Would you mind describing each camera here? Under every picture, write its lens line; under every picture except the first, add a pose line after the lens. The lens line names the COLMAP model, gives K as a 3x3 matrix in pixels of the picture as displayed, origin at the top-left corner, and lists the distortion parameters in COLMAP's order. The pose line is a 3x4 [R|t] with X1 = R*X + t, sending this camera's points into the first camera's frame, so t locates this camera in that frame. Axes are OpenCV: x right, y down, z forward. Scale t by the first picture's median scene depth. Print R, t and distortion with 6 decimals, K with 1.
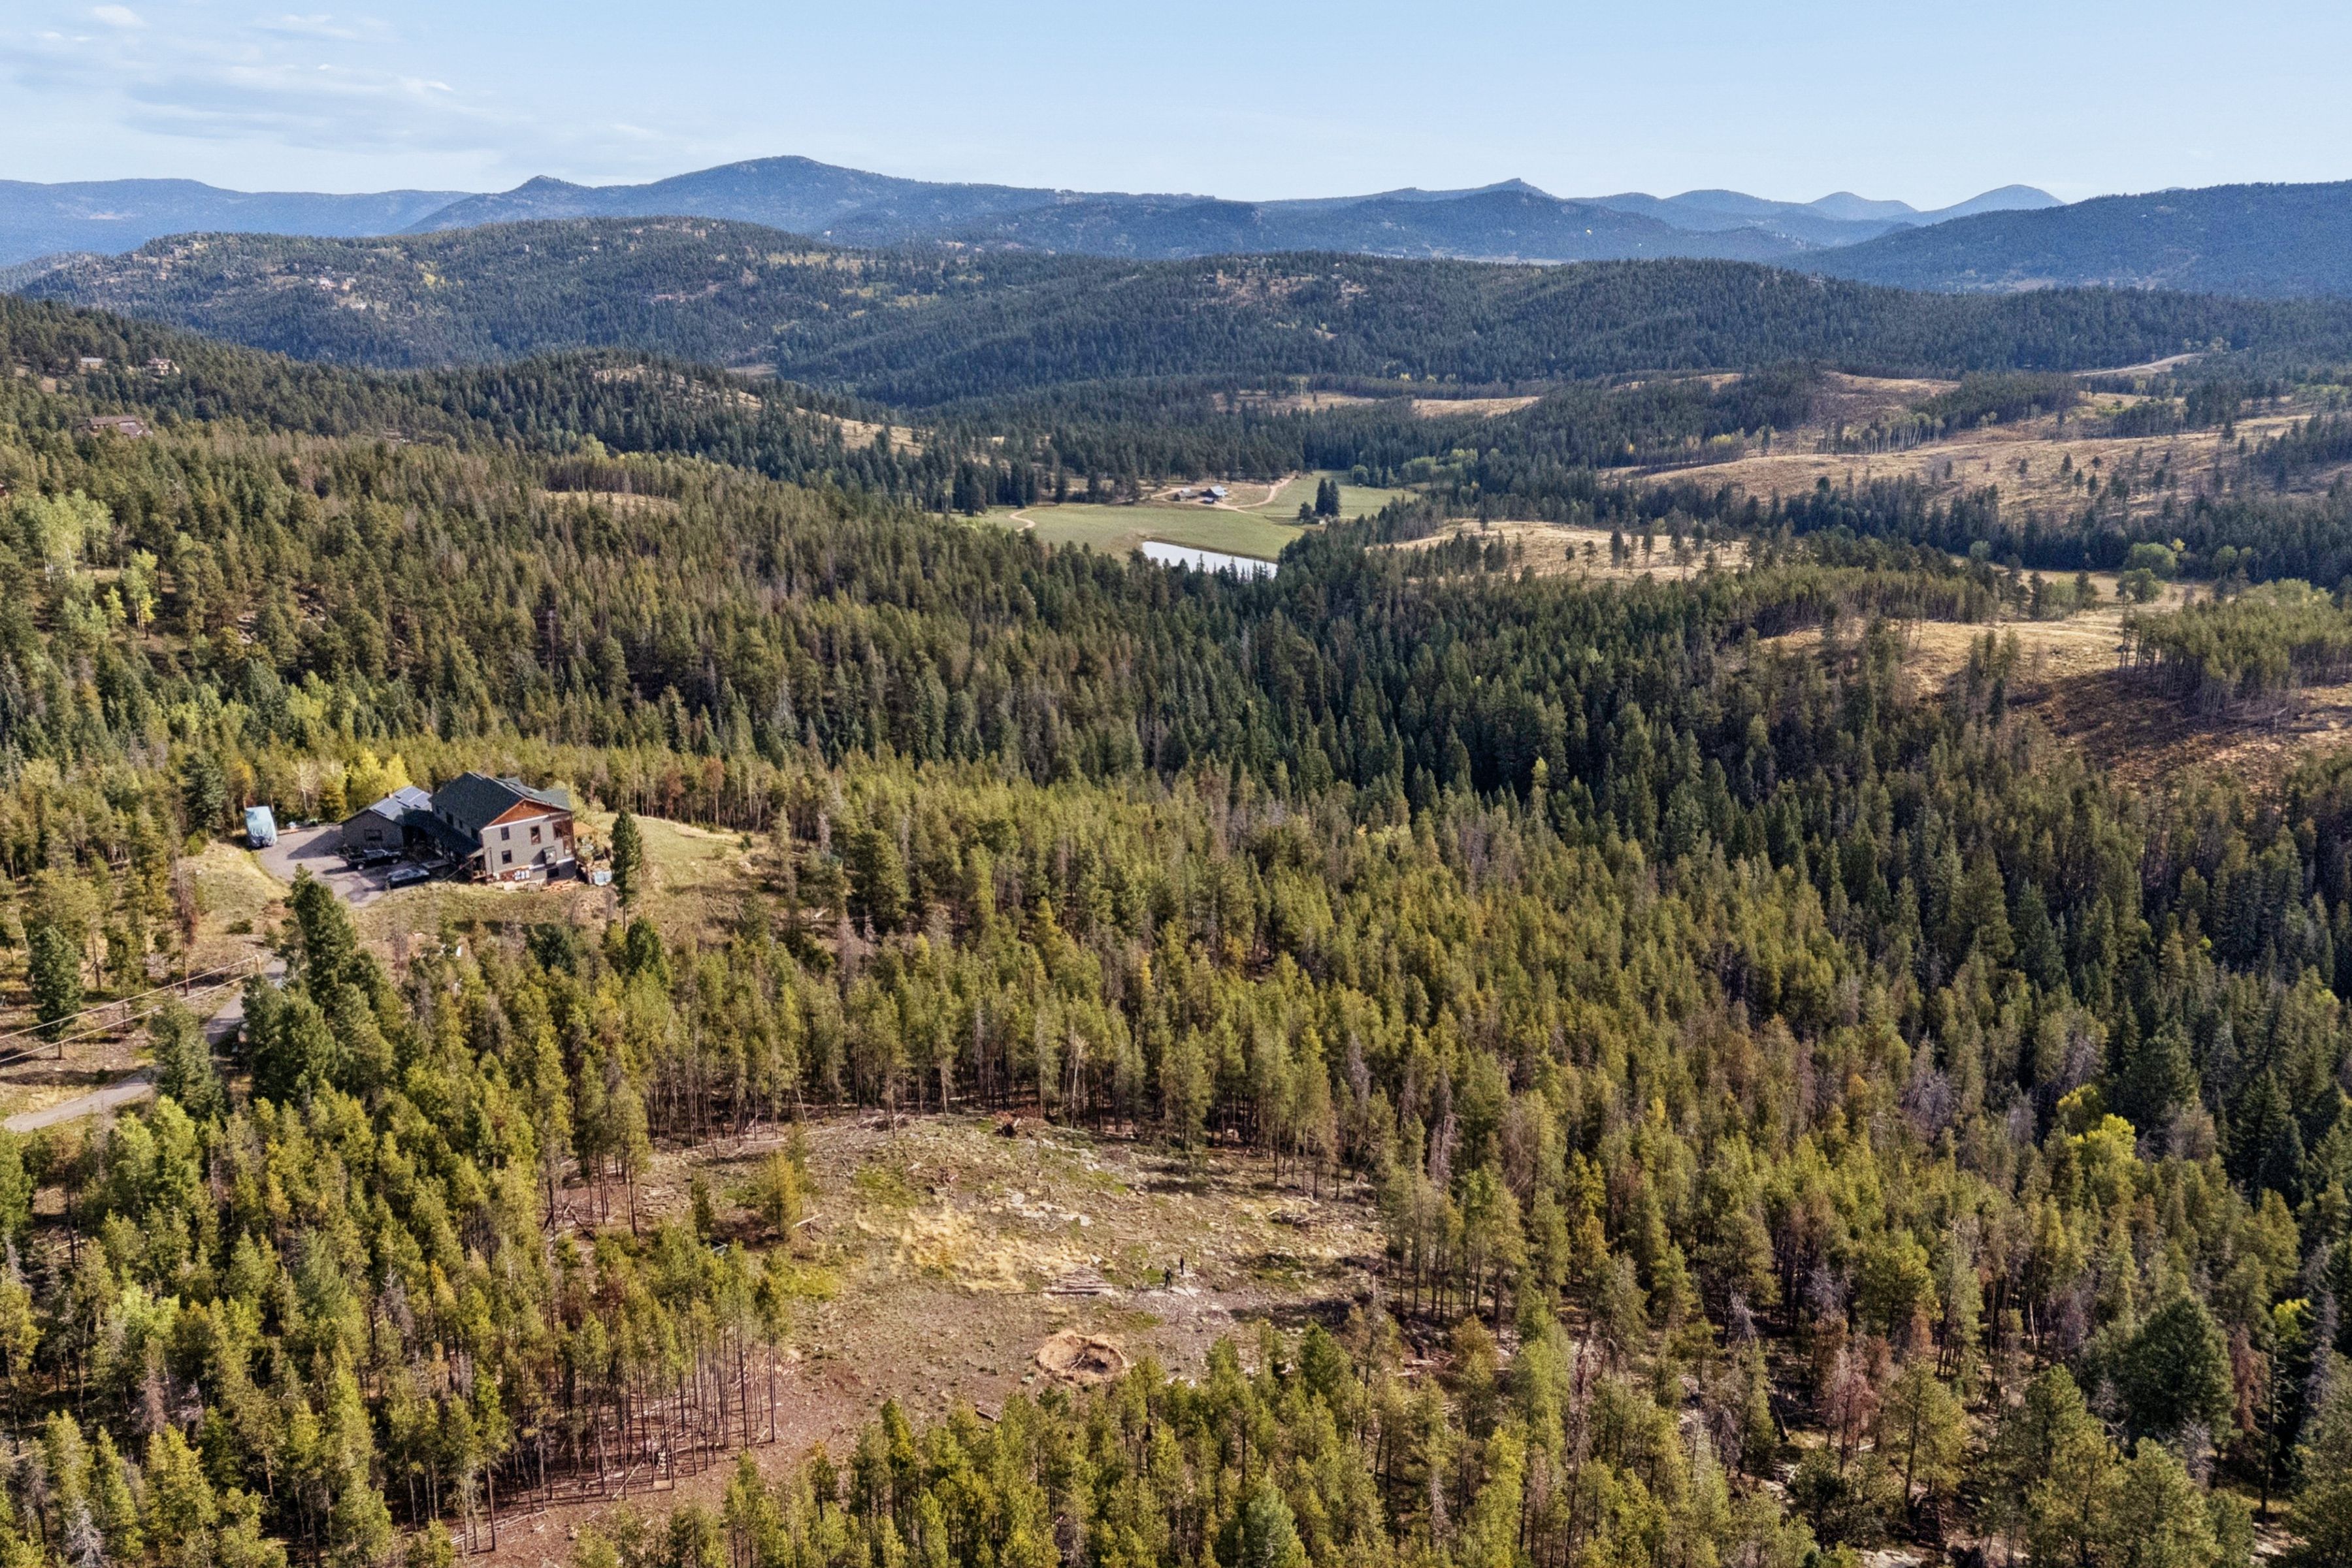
lens RADIAL K [[2137.7, 0, 1176.0], [0, 2137.7, 784.0], [0, 0, 1]] dist [0.119011, -0.172816]
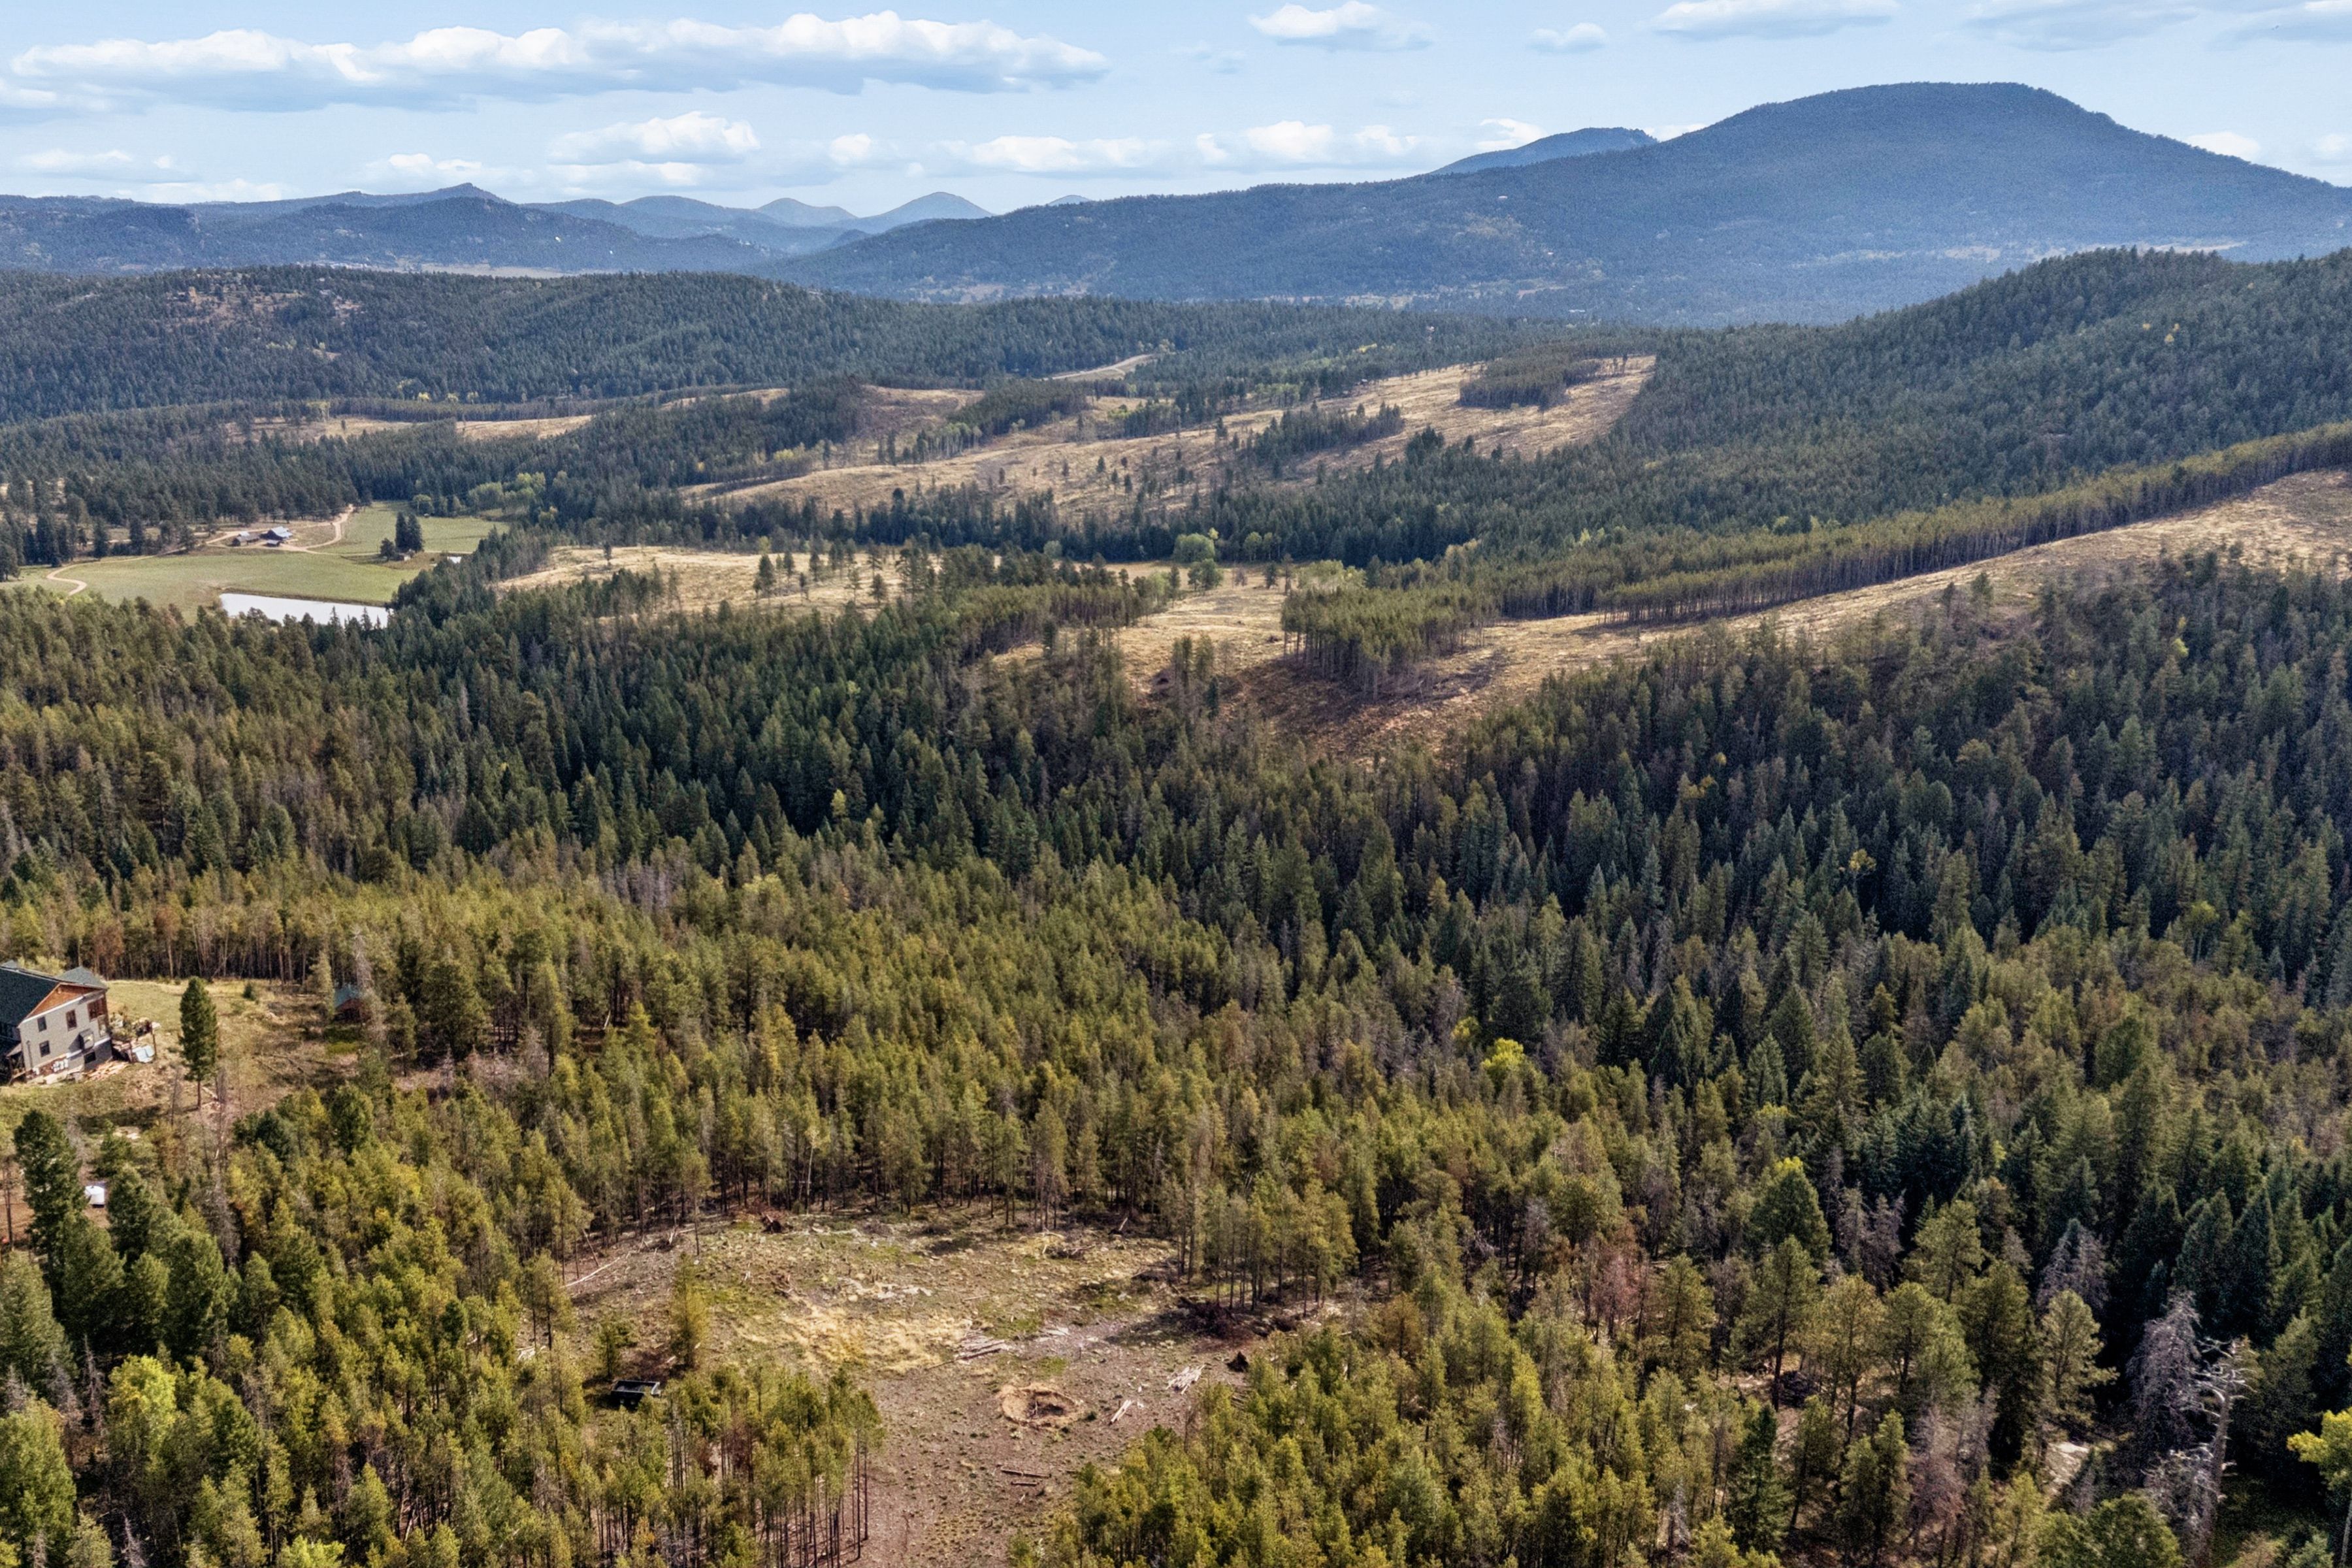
lens RADIAL K [[2146.7, 0, 1060.4], [0, 2146.7, 776.0], [0, 0, 1]] dist [0.122349, -0.176269]
pose [[0.910832, -0.113321, 0.396918, -0.064581], [0.114548, 0.993202, 0.020700, -0.012209], [-0.396565, 0.026612, 0.917621, -0.008233]]
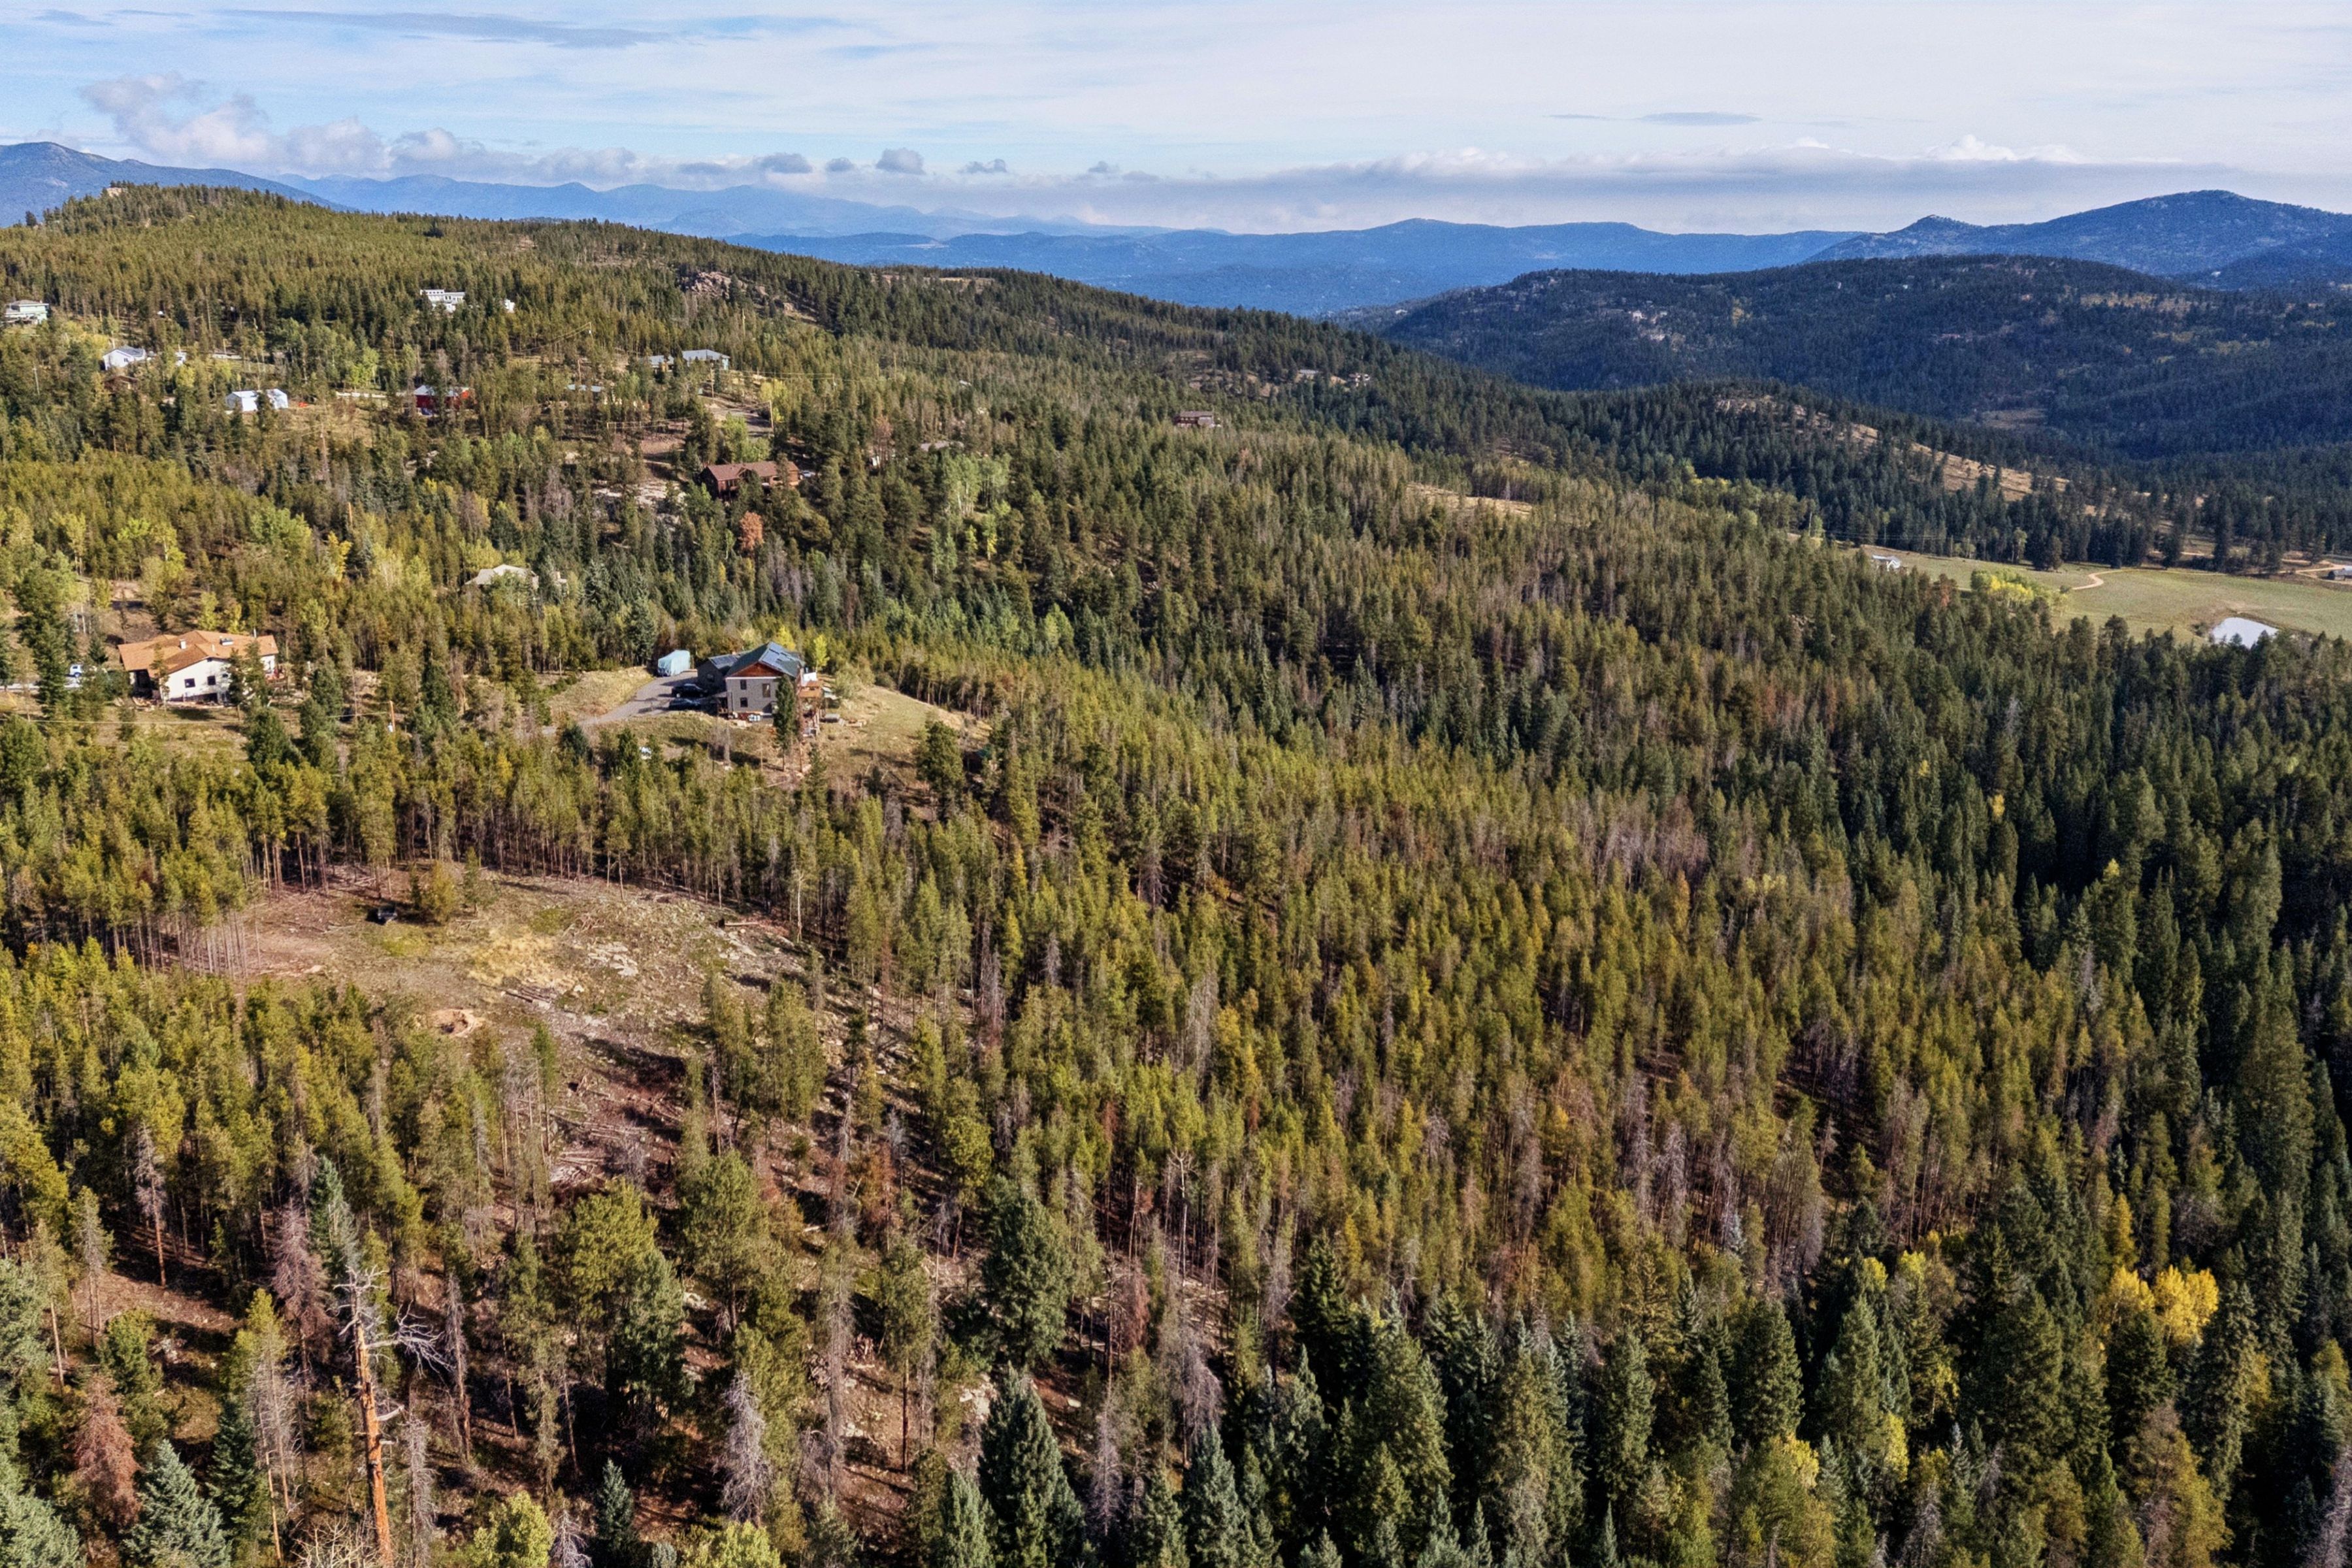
lens RADIAL K [[2115.4, 0, 1088.8], [0, 2115.4, 744.0], [0, 0, 1]] dist [0.102927, -0.124534]
pose [[0.778226, 0.155639, -0.608393, 0.161440], [-0.175168, 0.984149, 0.027698, -0.003679], [0.603060, 0.085015, 0.793153, 0.016434]]
